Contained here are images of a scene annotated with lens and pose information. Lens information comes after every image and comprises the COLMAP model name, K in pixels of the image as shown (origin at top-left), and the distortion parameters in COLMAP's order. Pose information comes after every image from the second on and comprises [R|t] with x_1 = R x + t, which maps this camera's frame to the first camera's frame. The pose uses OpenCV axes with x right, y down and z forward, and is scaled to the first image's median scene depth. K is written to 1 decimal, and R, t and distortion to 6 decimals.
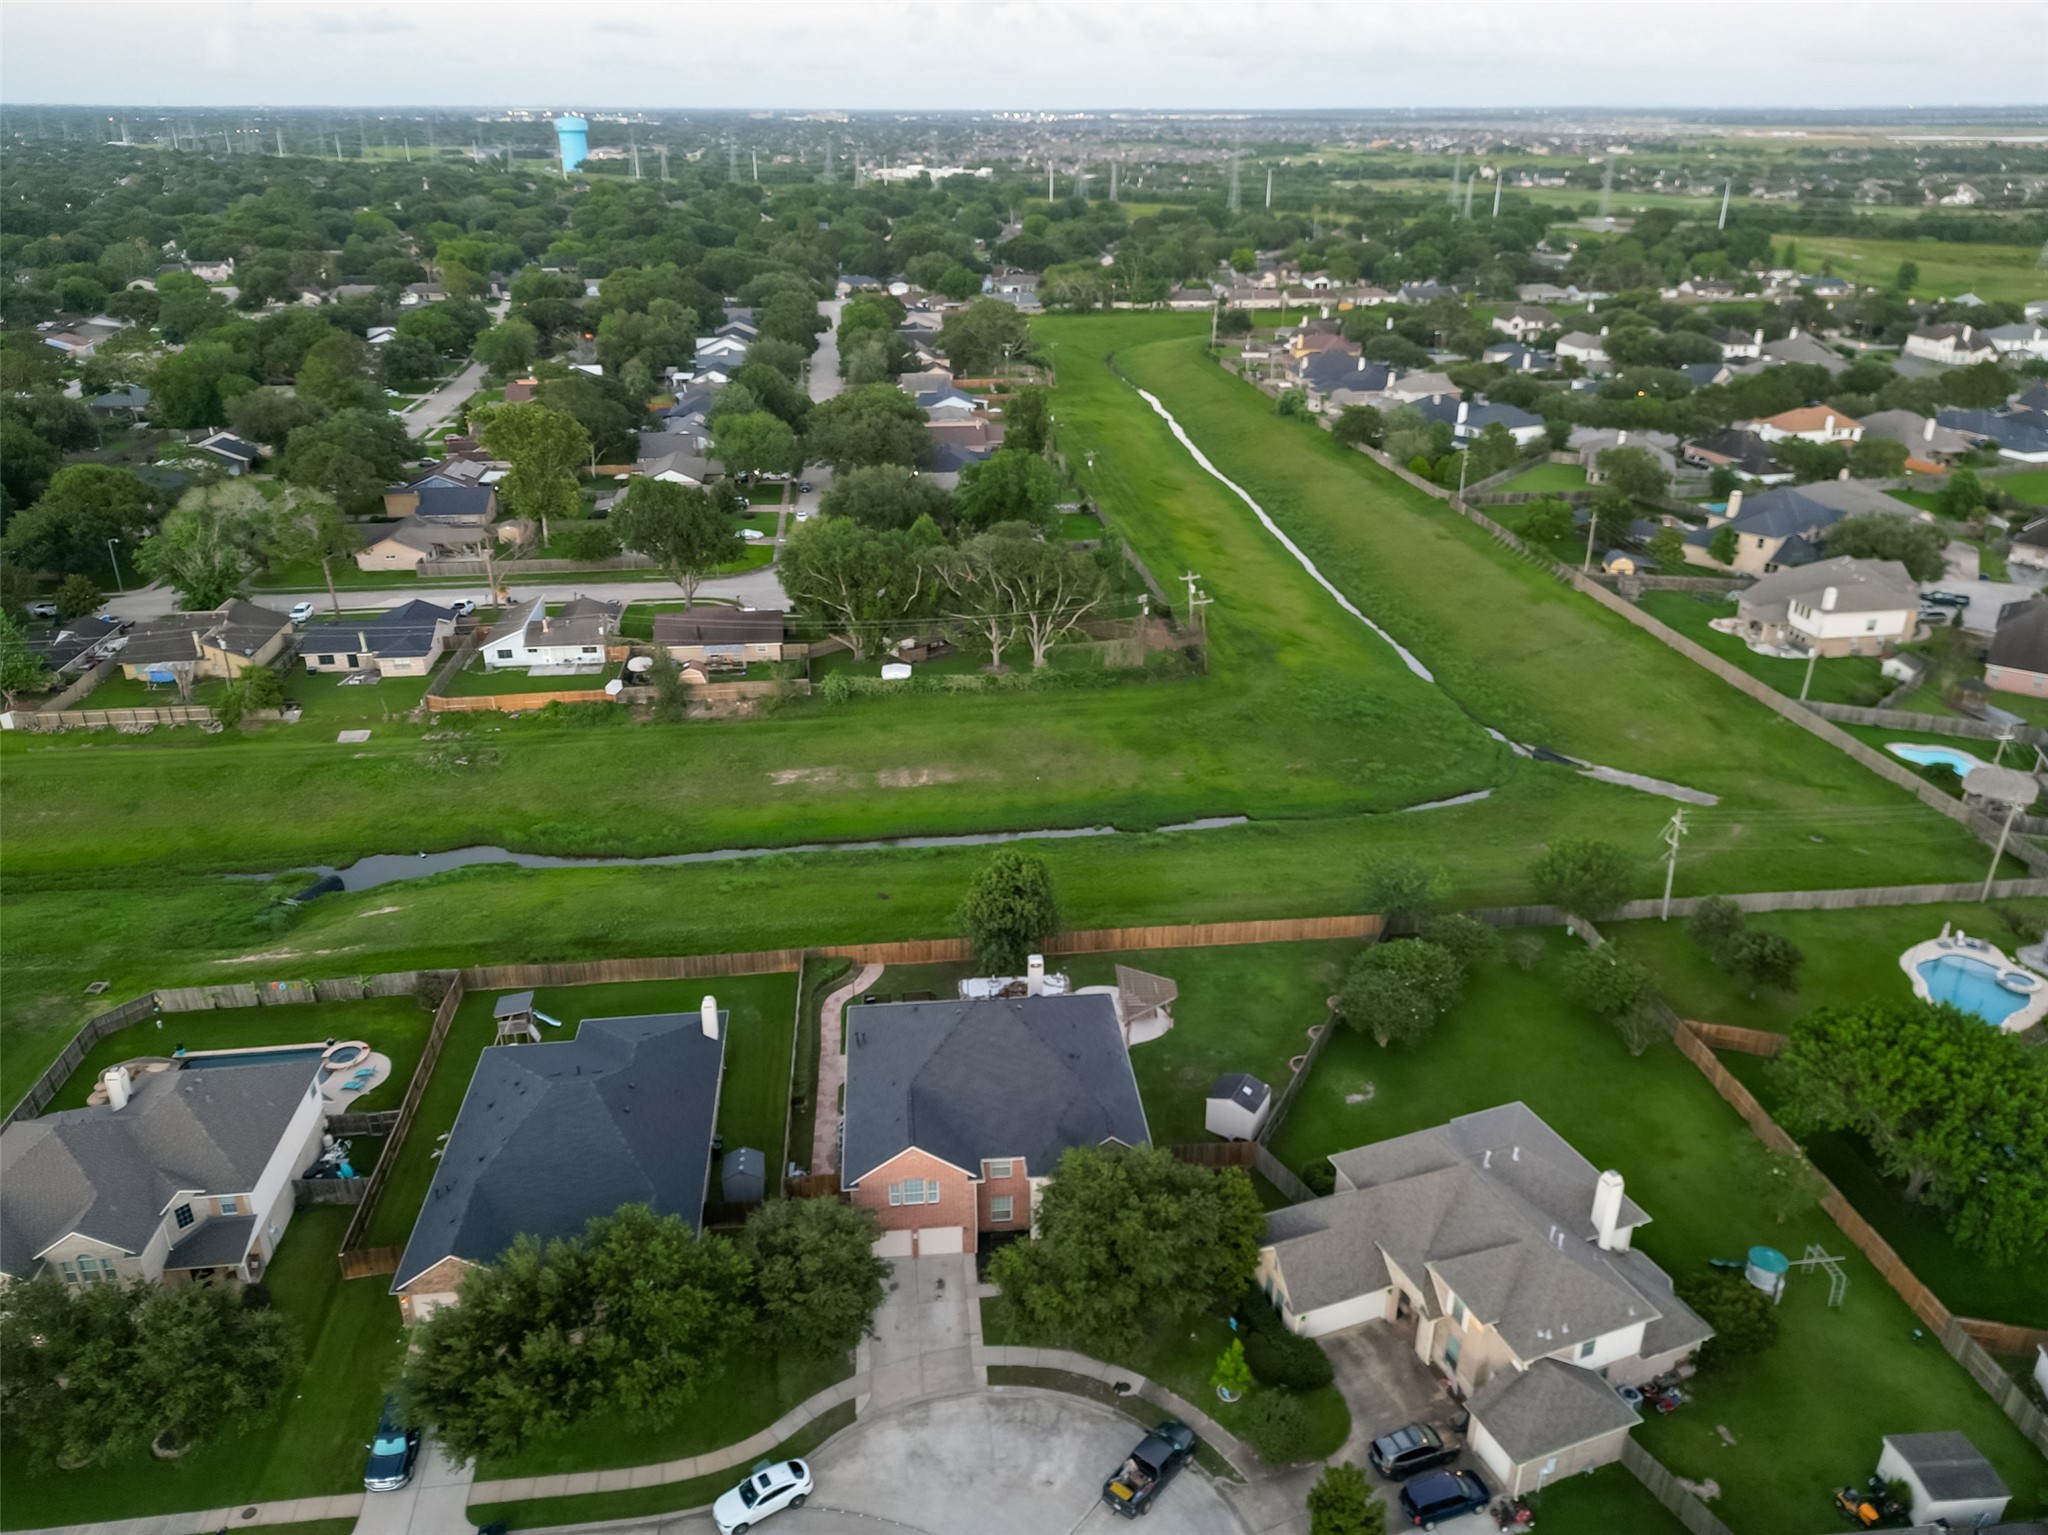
lens RADIAL K [[1428.9, 0, 1022.6], [0, 1428.9, 776.4], [0, 0, 1]] dist [0.065074, -0.064138]
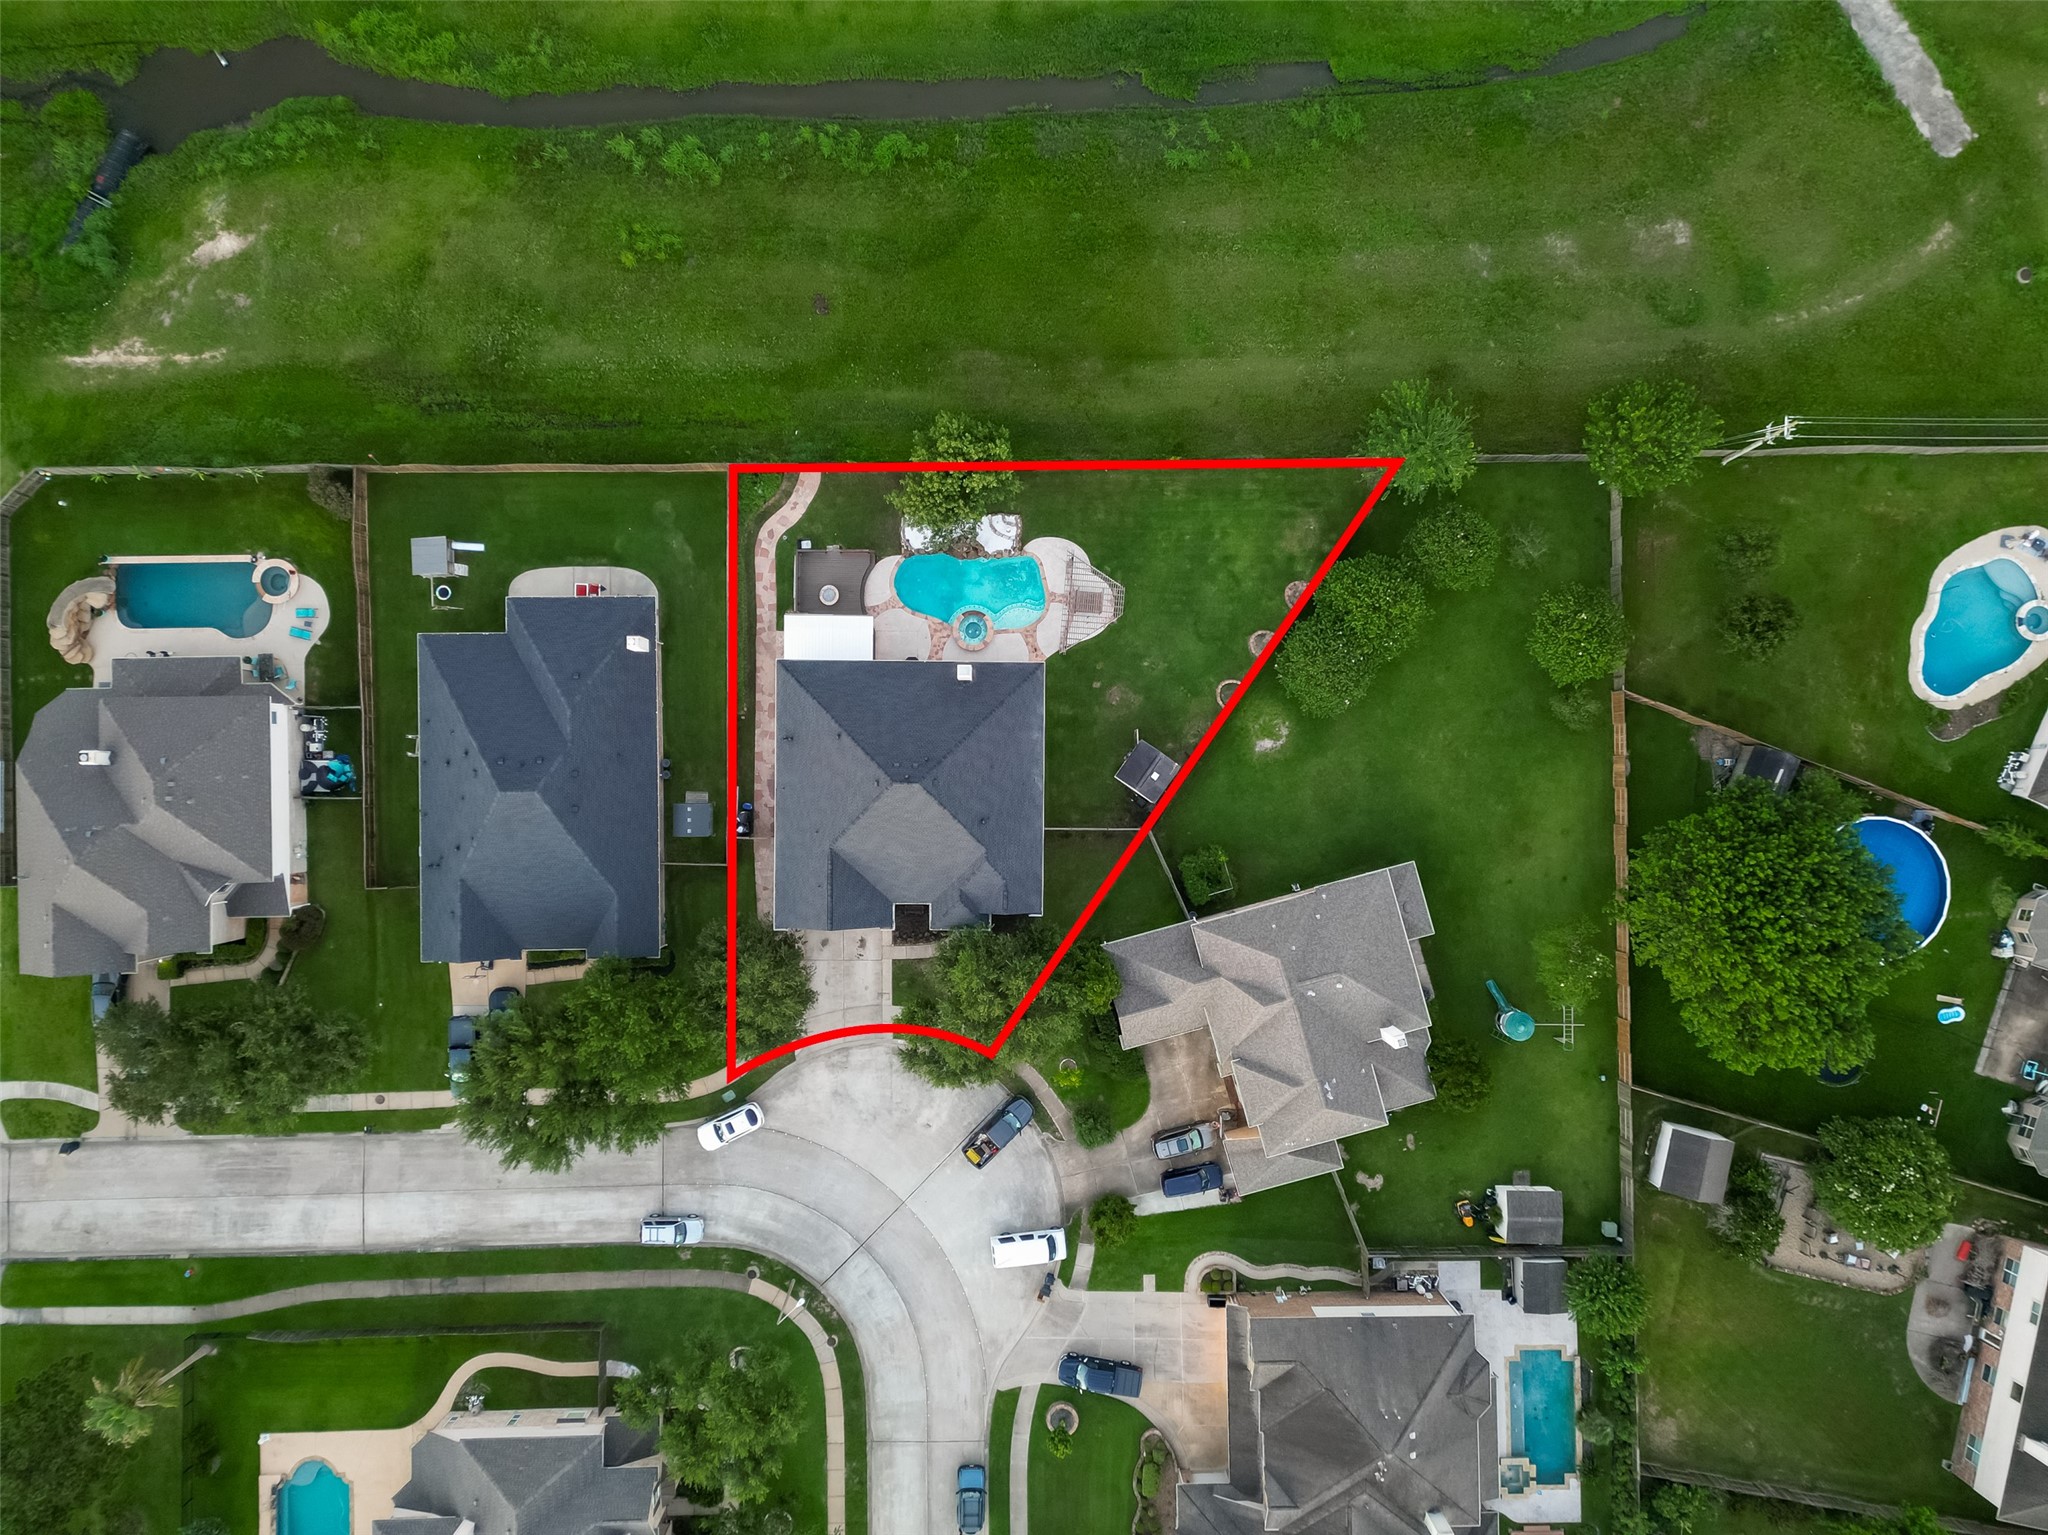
lens RADIAL K [[1426.3, 0, 1024.0], [0, 1426.3, 767.5], [0, 0, 1]] dist [0.081161, -0.087840]
pose [[0.994978, 0.099208, 0.013288, 0.024840], [-0.054396, 0.424493, 0.903796, -0.408475], [0.084023, -0.899980, 0.427758, 0.302944]]
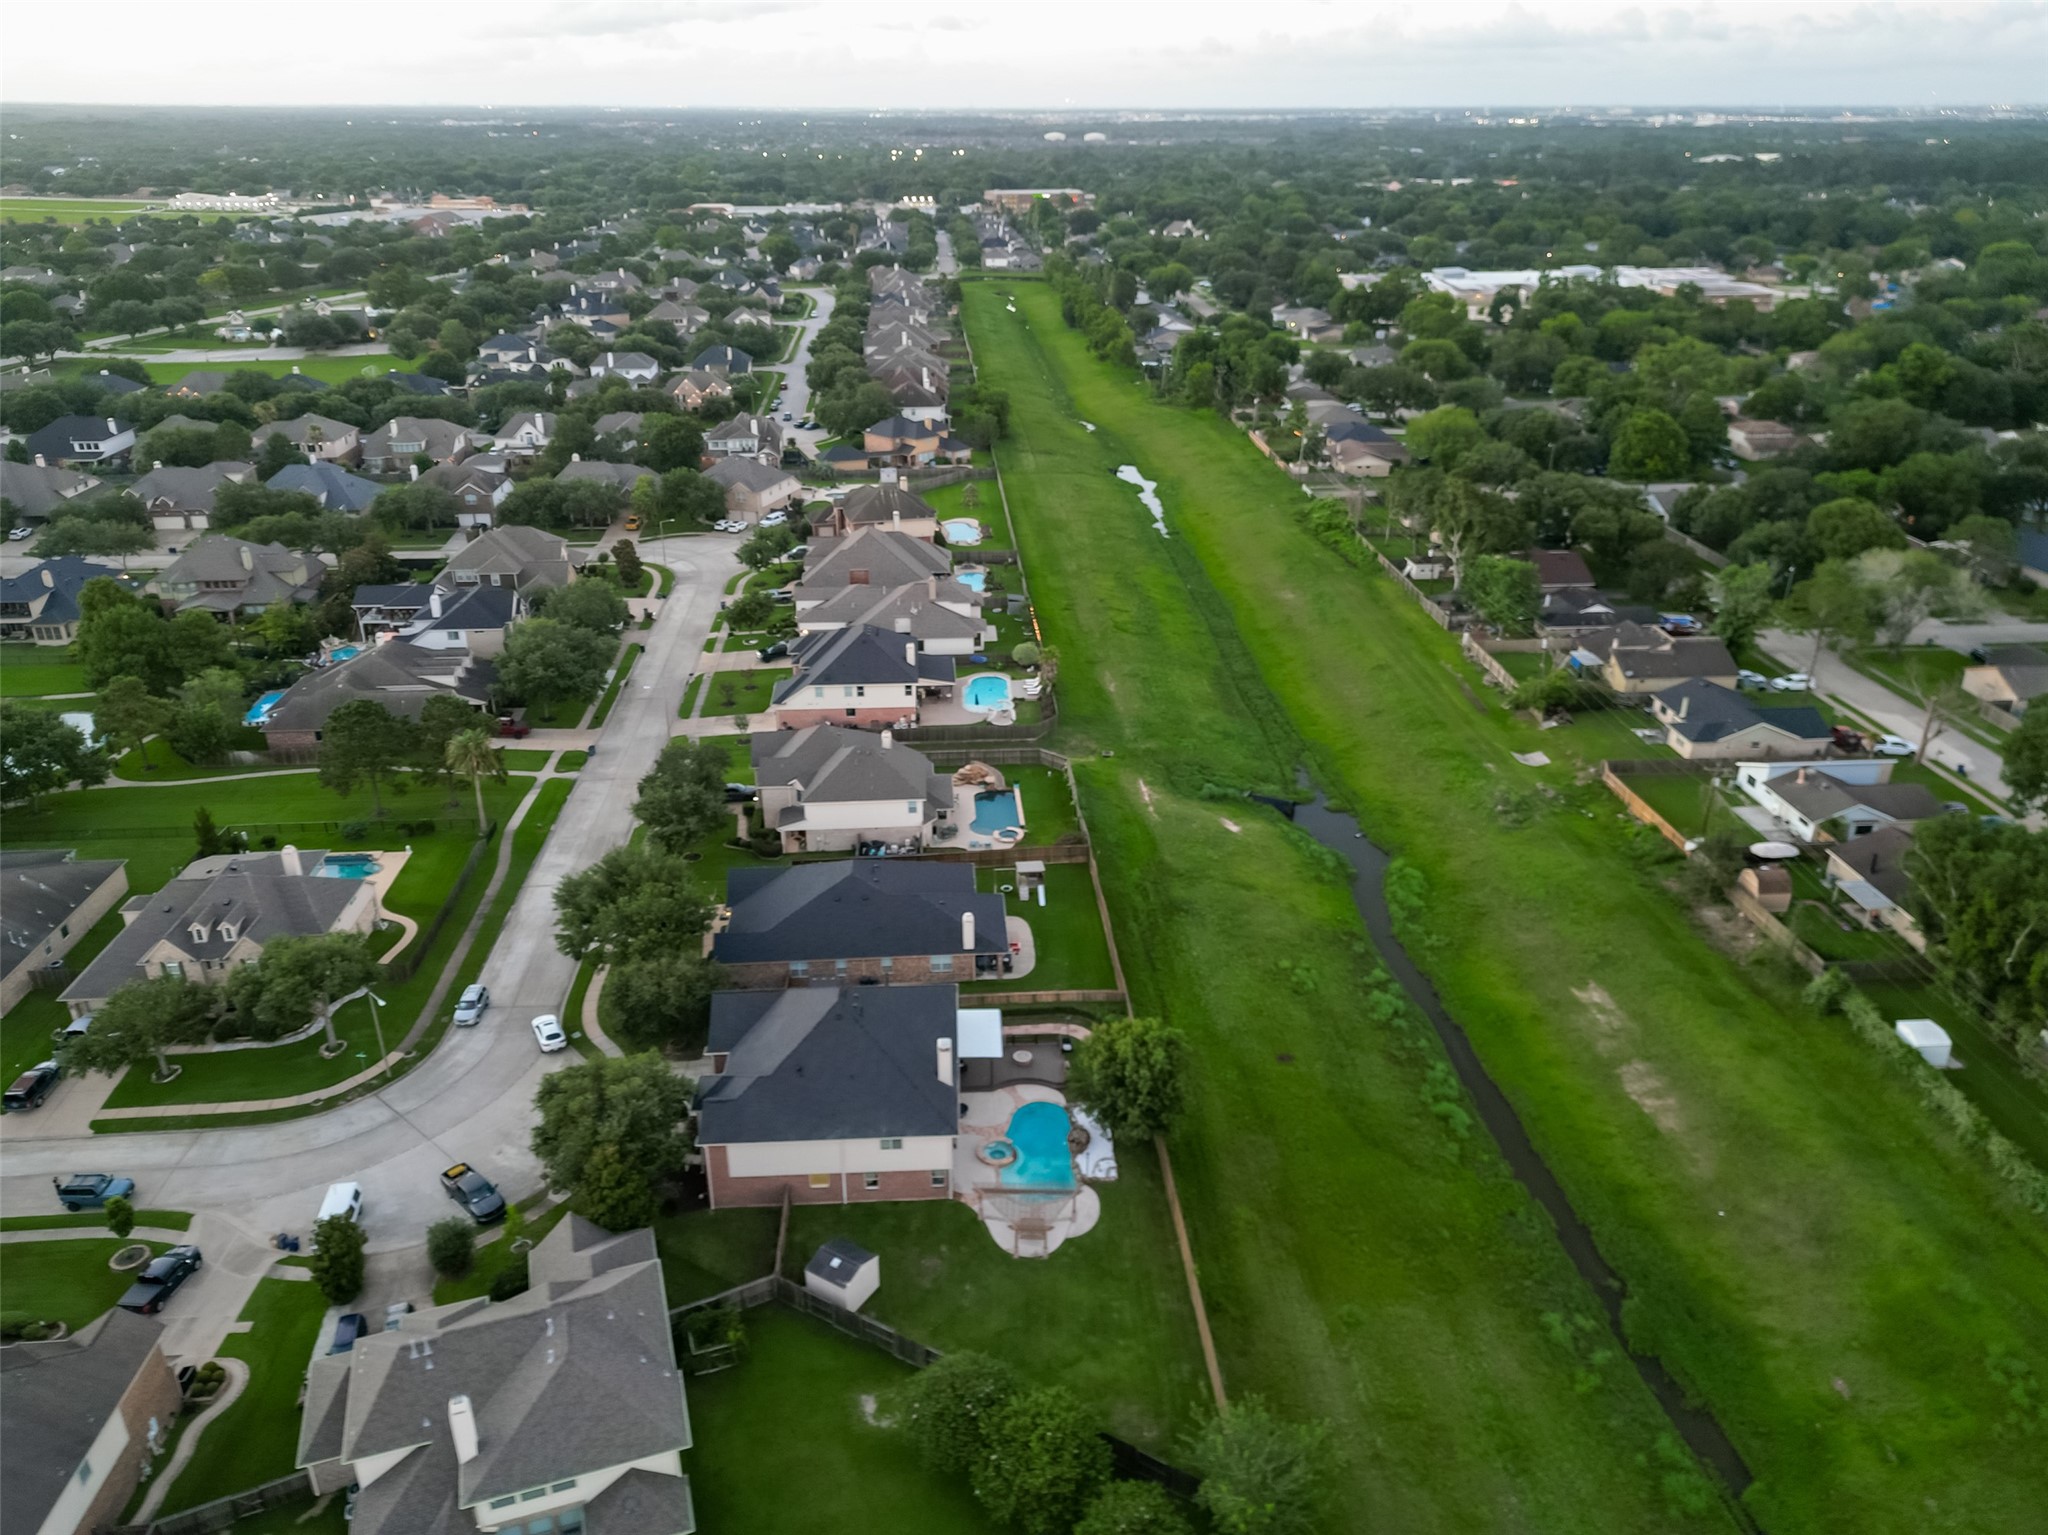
lens RADIAL K [[1428.9, 0, 1022.6], [0, 1428.9, 776.4], [0, 0, 1]] dist [0.065074, -0.064138]
pose [[-0.042077, 0.421972, -0.905632, 0.483212], [-0.422897, 0.813711, 0.398790, -0.260260], [0.905200, 0.399769, 0.144212, 0.470823]]
